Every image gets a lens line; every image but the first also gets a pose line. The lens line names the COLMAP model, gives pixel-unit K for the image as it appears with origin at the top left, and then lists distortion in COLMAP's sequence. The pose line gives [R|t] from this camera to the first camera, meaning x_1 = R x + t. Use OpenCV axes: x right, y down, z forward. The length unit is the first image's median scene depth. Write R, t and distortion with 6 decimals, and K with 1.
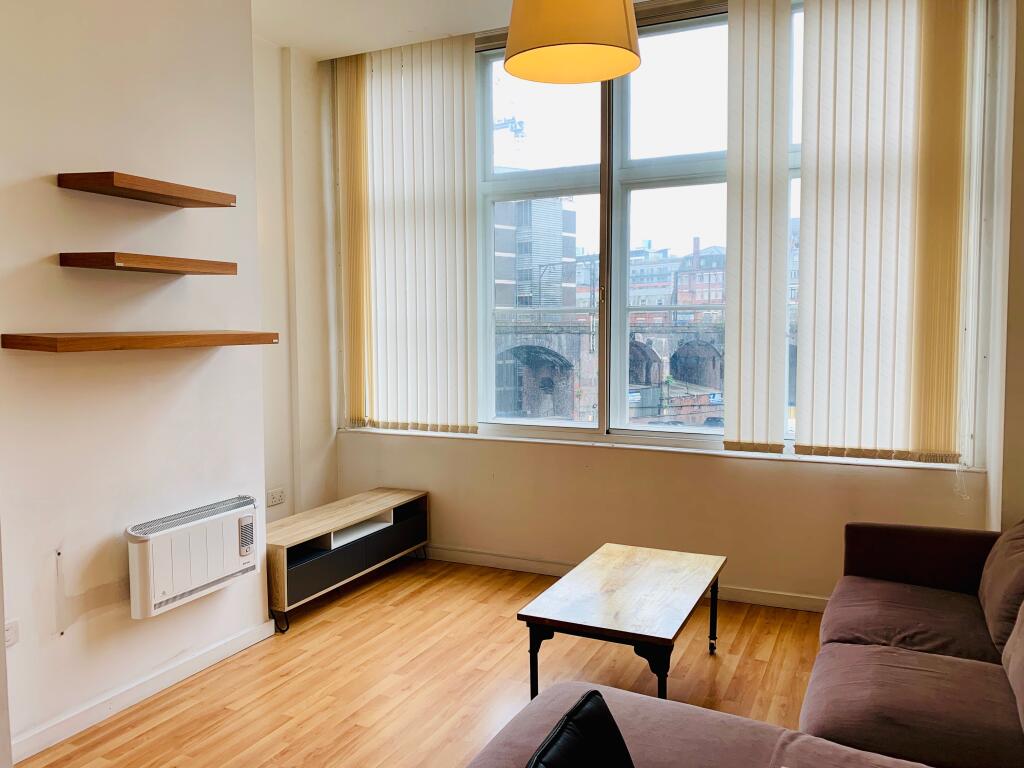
lens RADIAL K [[784.9, 0, 505.3], [0, 784.9, 378.9], [0, 0, 1]] dist [0.037594, -0.075953]
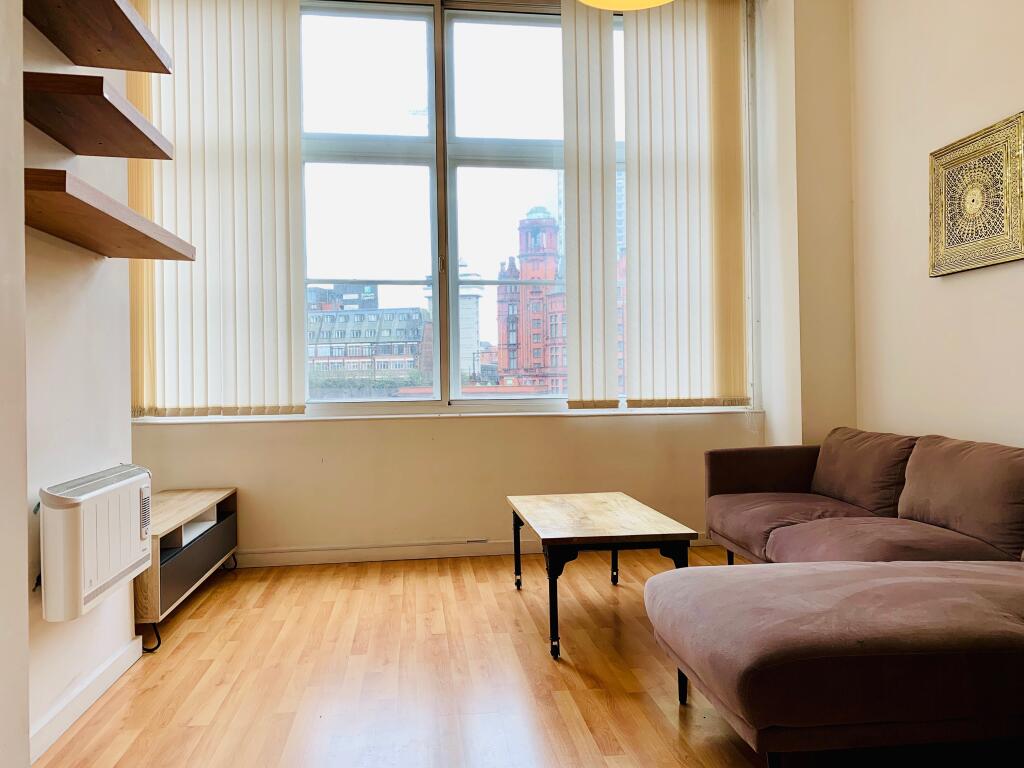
lens RADIAL K [[784.9, 0, 505.3], [0, 784.9, 378.9], [0, 0, 1]] dist [0.037594, -0.075953]
pose [[0.842398, -0.004864, 0.538835, -0.386907], [0.046290, 0.996916, -0.063370, 0.117220], [-0.536865, 0.078326, 0.840025, 0.147854]]
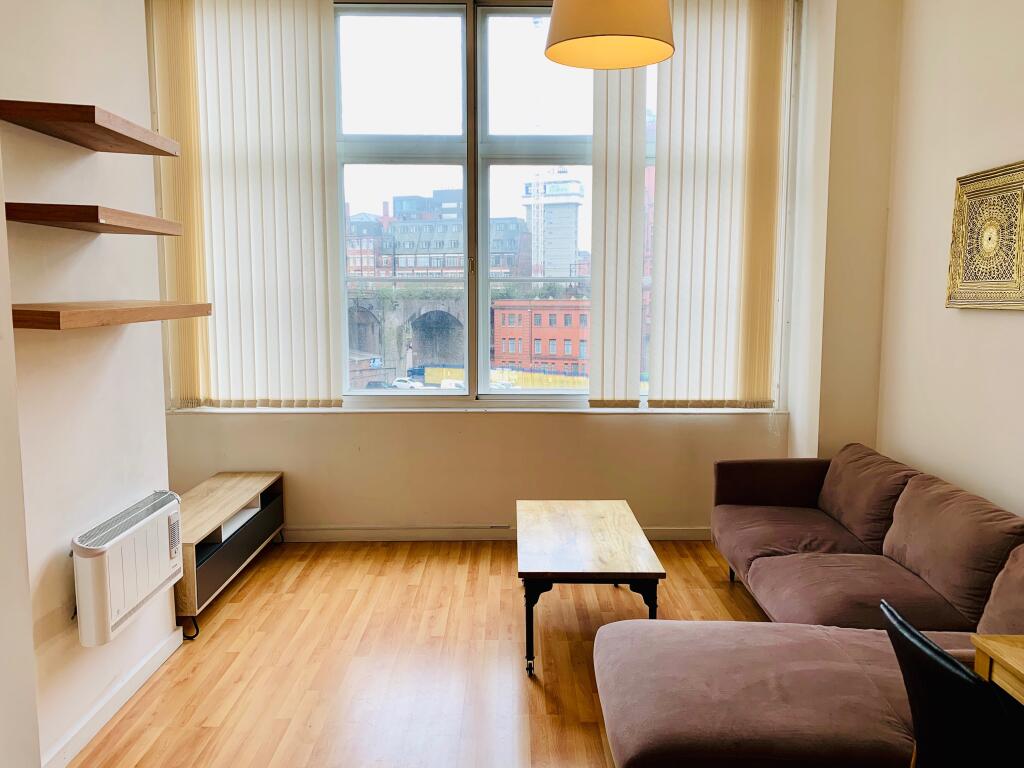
lens RADIAL K [[784.9, 0, 505.3], [0, 784.9, 378.9], [0, 0, 1]] dist [0.037594, -0.075953]
pose [[0.903399, -0.041540, 0.426784, -0.316103], [0.023027, 0.998560, 0.048450, -0.008105], [-0.428182, -0.033942, 0.903055, 0.048051]]
